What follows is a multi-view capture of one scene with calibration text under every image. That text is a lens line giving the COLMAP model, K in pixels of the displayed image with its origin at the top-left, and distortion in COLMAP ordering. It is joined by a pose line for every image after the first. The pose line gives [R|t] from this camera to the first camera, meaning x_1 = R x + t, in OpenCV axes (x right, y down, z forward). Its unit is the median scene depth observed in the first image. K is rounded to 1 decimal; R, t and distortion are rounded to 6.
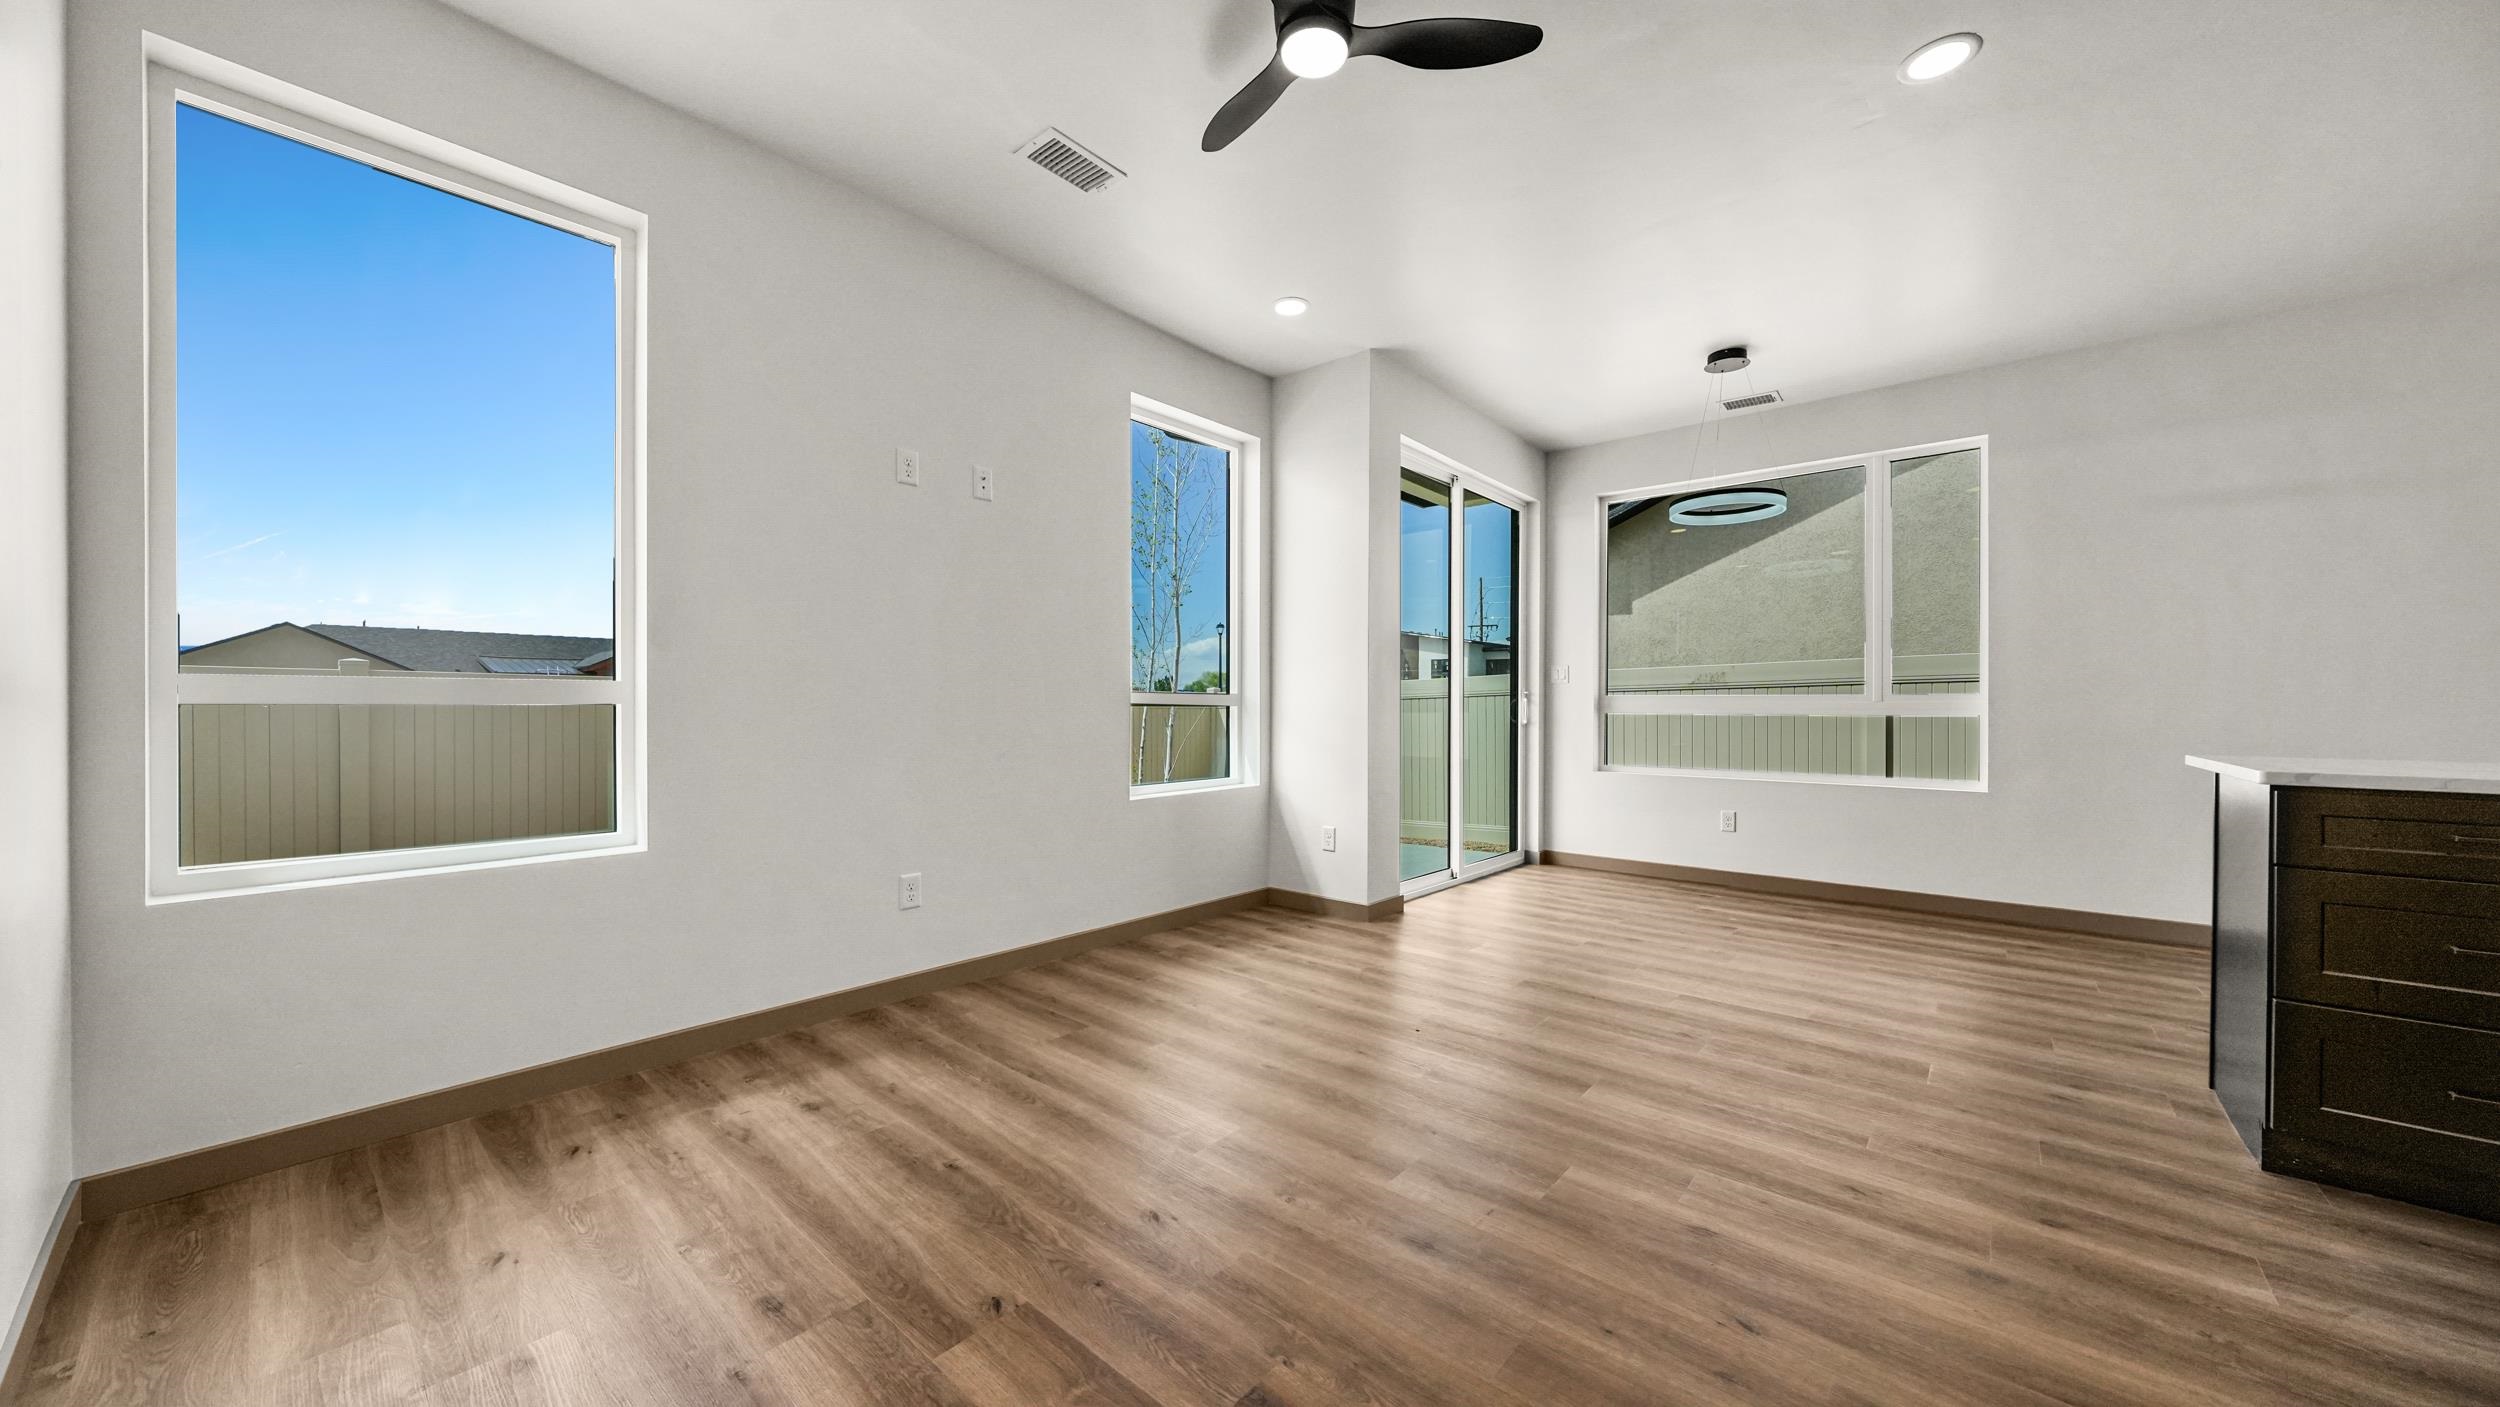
lens RADIAL K [[862.8, 0, 1255.2], [0, 862.8, 700.6], [0, 0, 1]] dist [-0.002878, -0.000286]
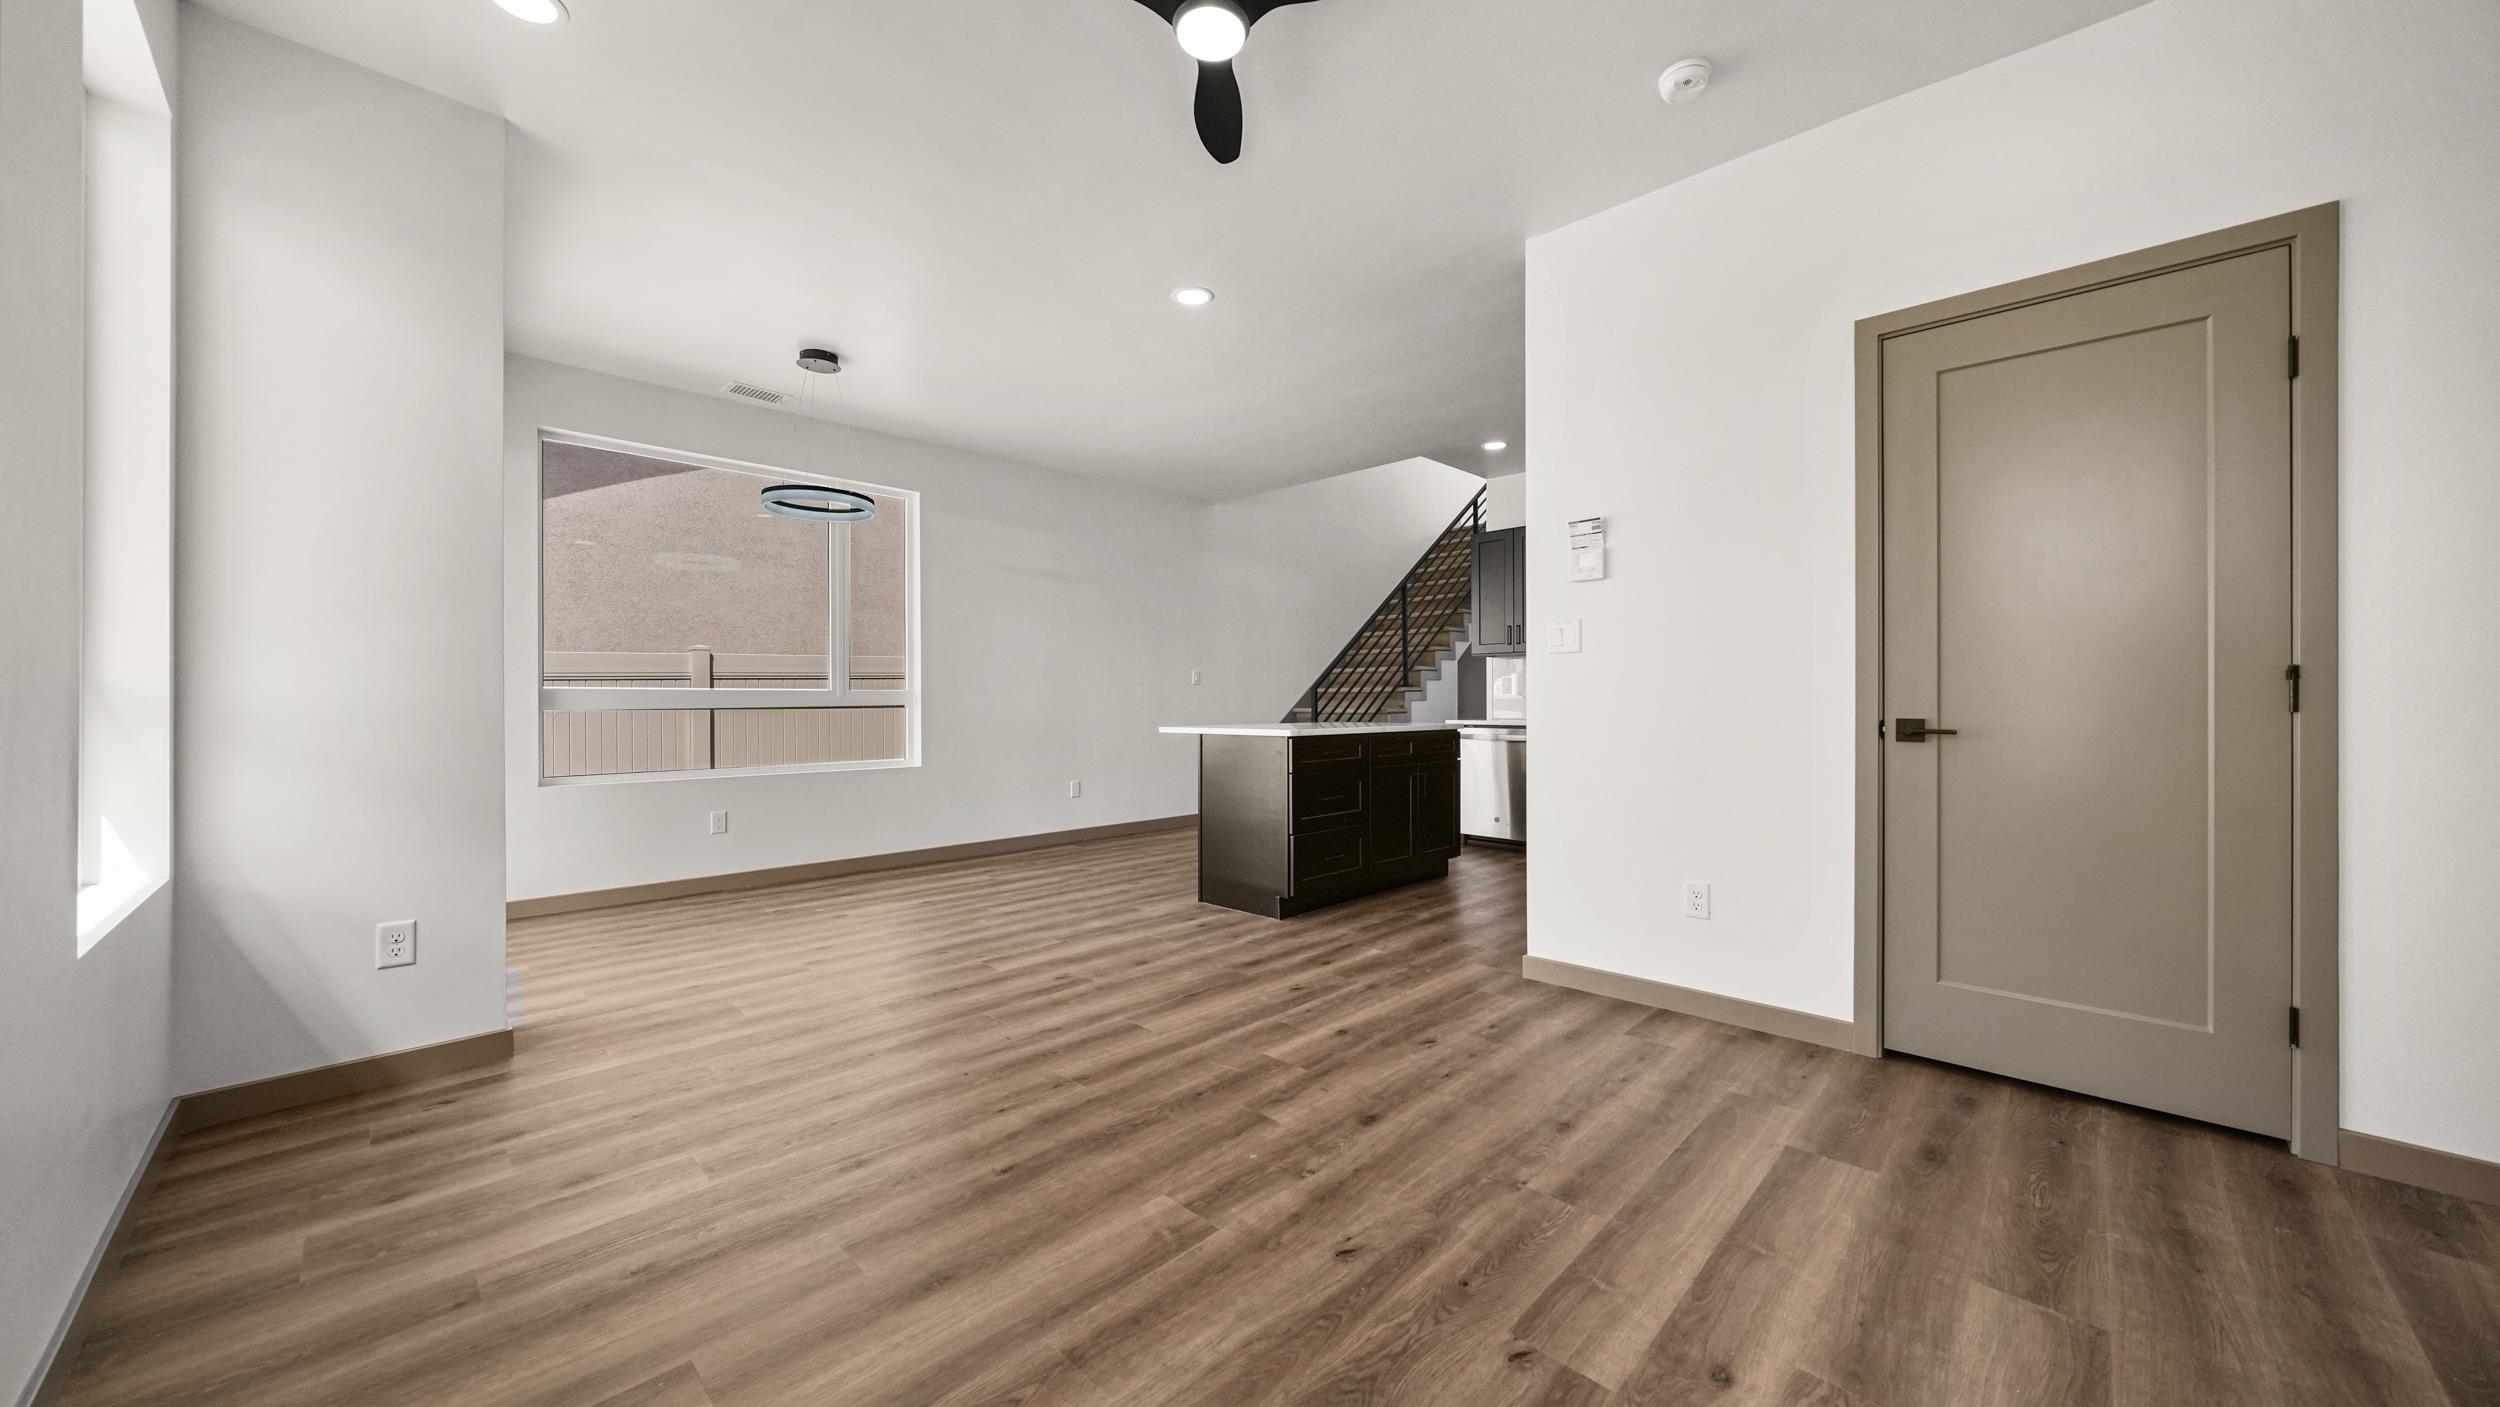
lens RADIAL K [[862.8, 0, 1245.4], [0, 862.8, 697.6], [0, 0, 1]] dist [-0.002878, -0.000286]
pose [[0.068308, 0.000339, 0.997664, -0.582091], [-0.003229, 0.999995, -0.000119, 0.001208], [-0.997659, -0.003213, 0.068308, 0.580517]]
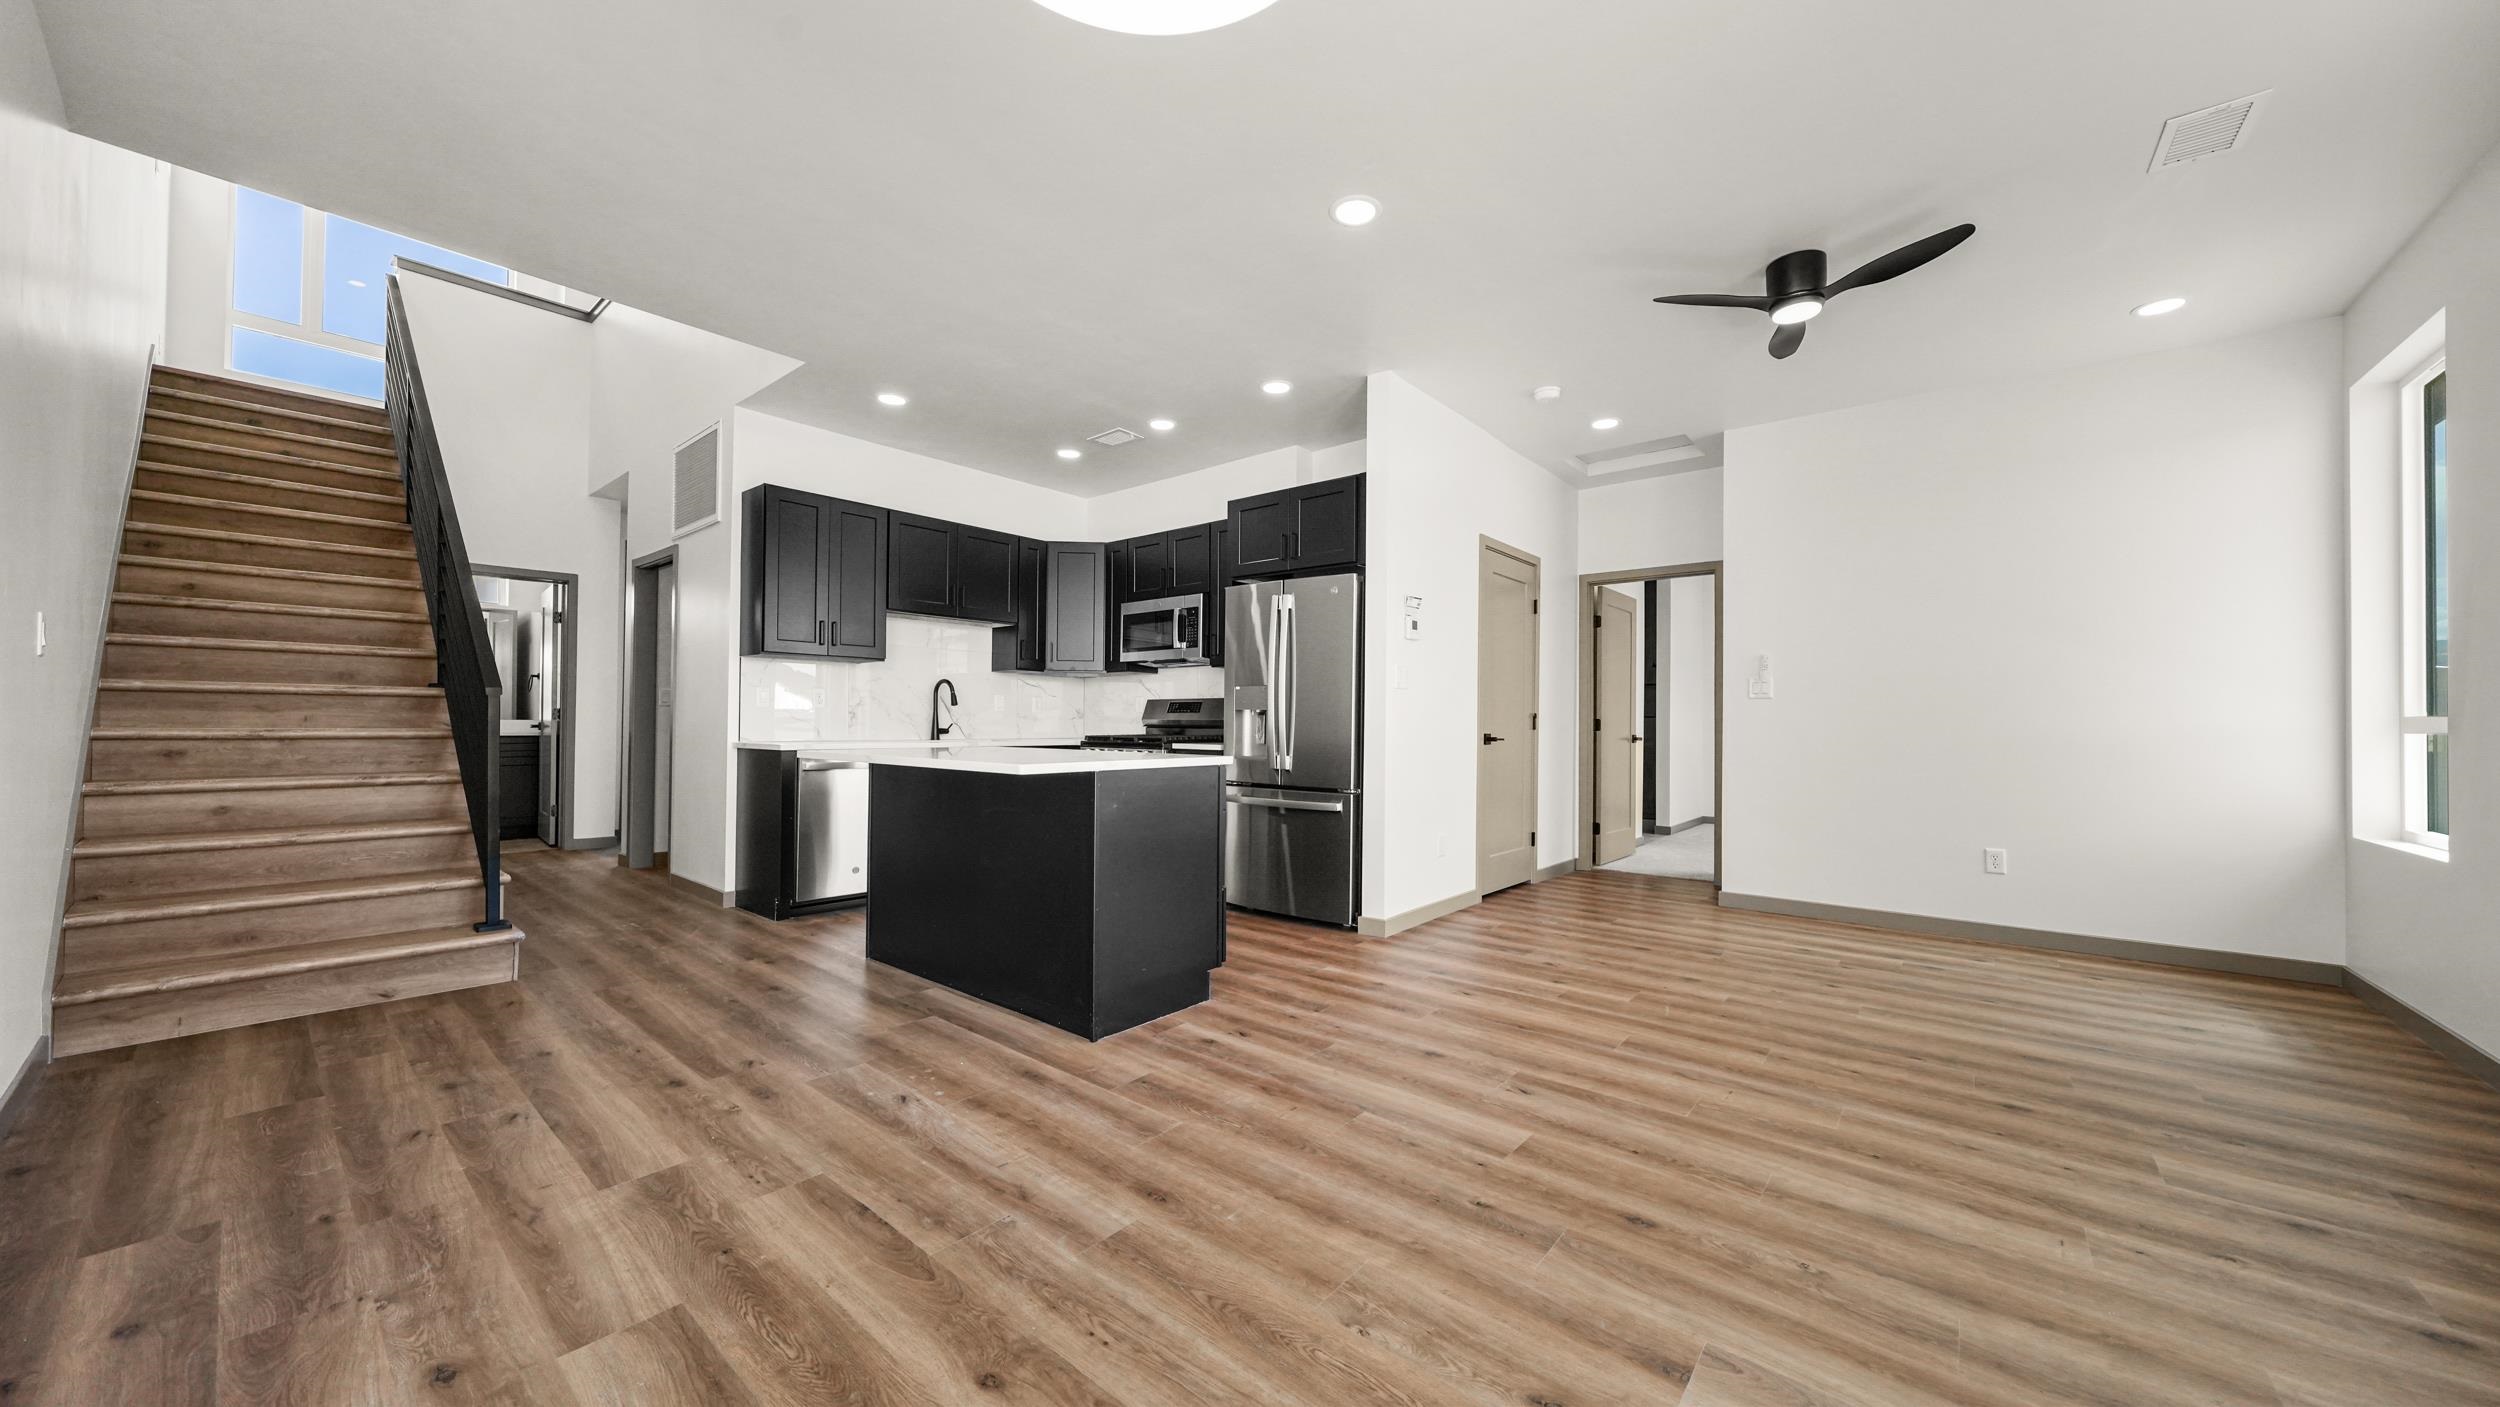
lens RADIAL K [[862.8, 0, 1251.4], [0, 862.8, 723.9], [0, 0, 1]] dist [-0.002878, -0.000286]
pose [[-0.999820, -0.014264, -0.012532, 0.693651], [-0.014201, 0.999886, -0.005131, 0.015210], [0.012603, -0.004952, -0.999908, 1.642870]]
